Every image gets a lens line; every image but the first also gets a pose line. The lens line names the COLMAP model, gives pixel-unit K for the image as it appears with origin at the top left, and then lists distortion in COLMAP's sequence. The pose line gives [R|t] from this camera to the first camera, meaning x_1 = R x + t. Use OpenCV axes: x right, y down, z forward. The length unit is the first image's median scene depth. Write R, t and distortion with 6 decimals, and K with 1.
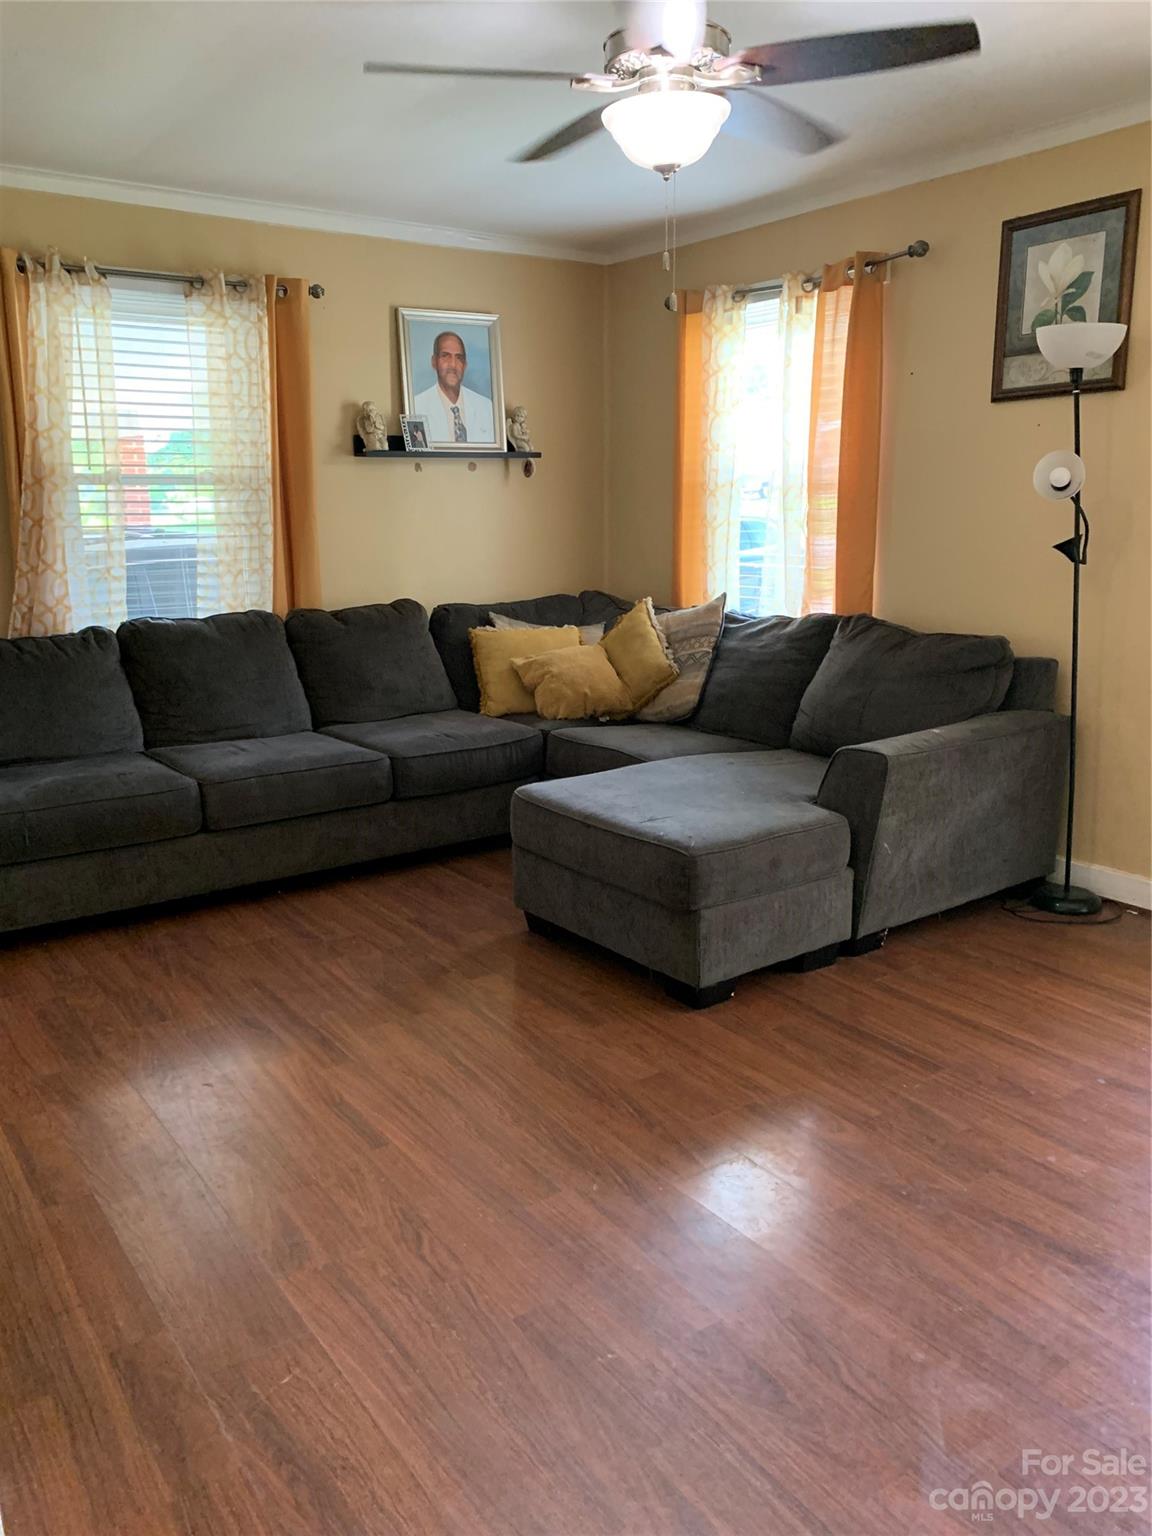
lens RADIAL K [[1181.9, 0, 567.6], [0, 1181.9, 769.0], [0, 0, 1]] dist [0.020010, -0.013358]
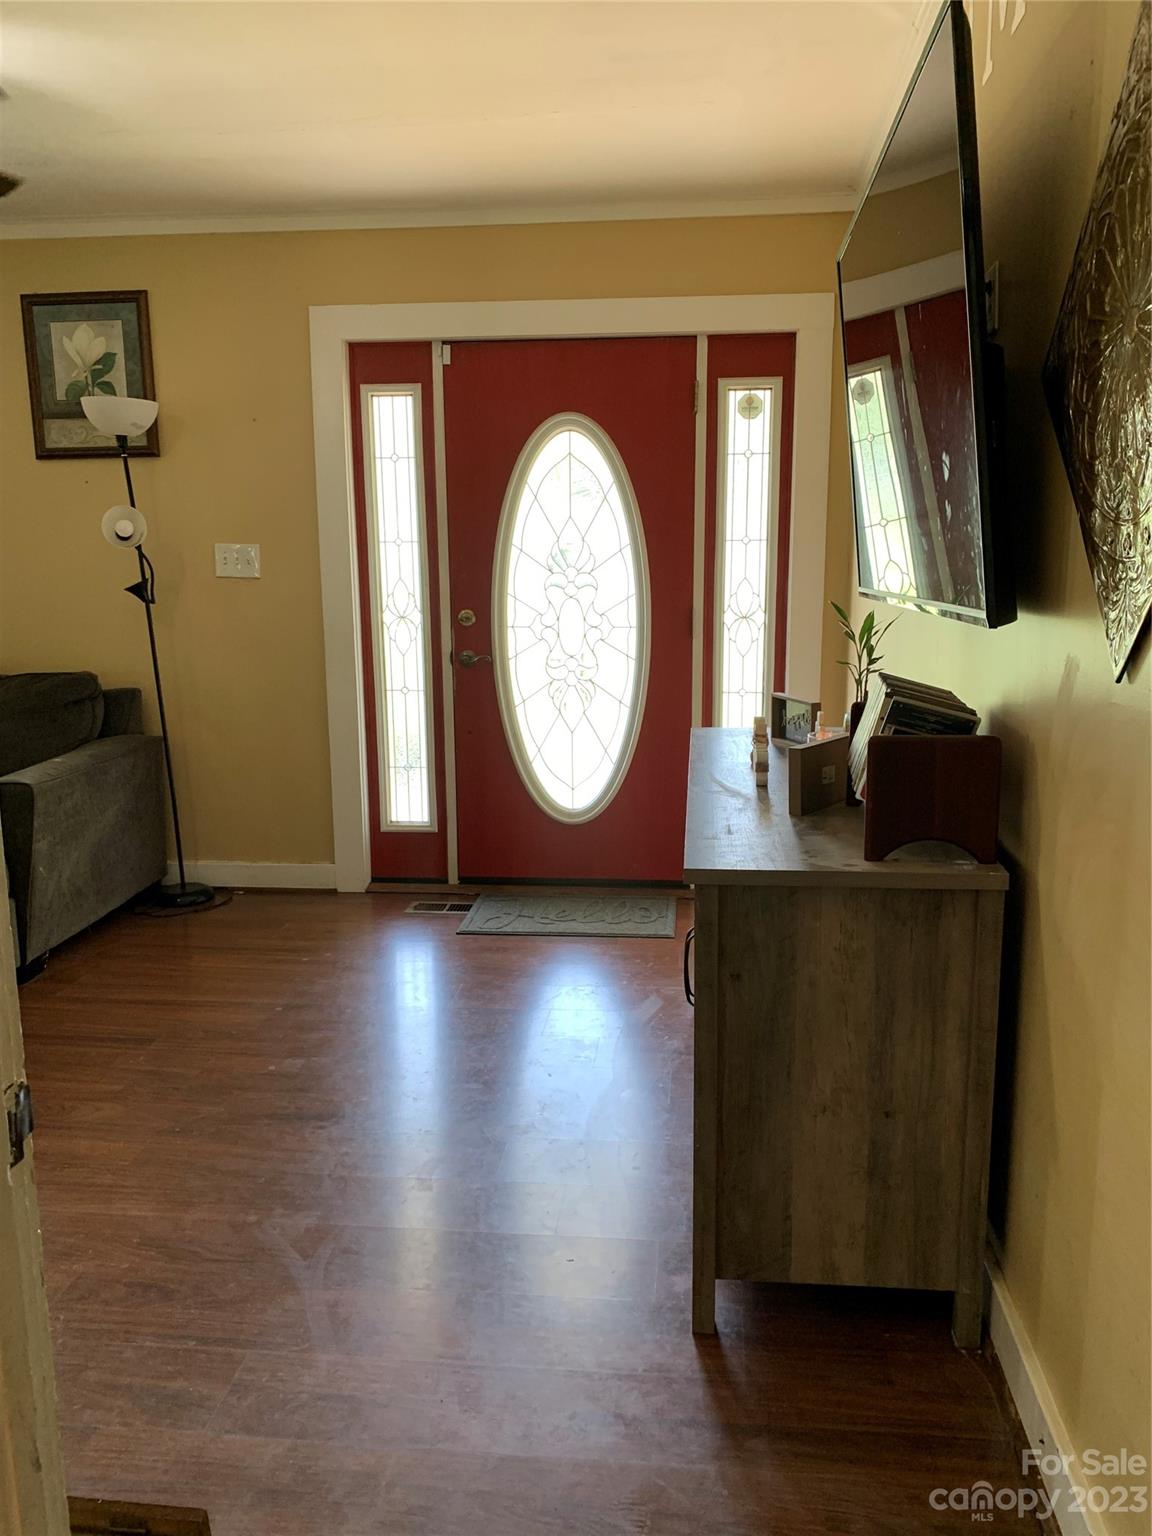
lens RADIAL K [[1181.9, 0, 580.4], [0, 1181.9, 778.1], [0, 0, 1]] dist [0.020010, -0.013358]
pose [[0.663666, -0.136416, 0.735485, -0.166737], [0.166720, 0.985474, 0.032343, 0.028026], [-0.729213, 0.101155, 0.676769, -0.072447]]
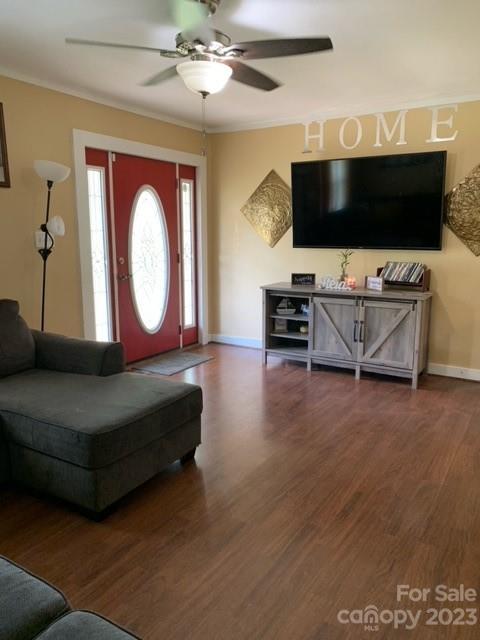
lens RADIAL K [[492.5, 0, 240.2], [0, 492.5, 317.0], [0, 0, 1]] dist [0.020010, -0.013358]
pose [[-0.397035, -0.155135, 0.904597, -0.614980], [0.208102, 0.944725, 0.253354, -0.223892], [-0.893900, 0.288839, -0.342805, 0.969474]]
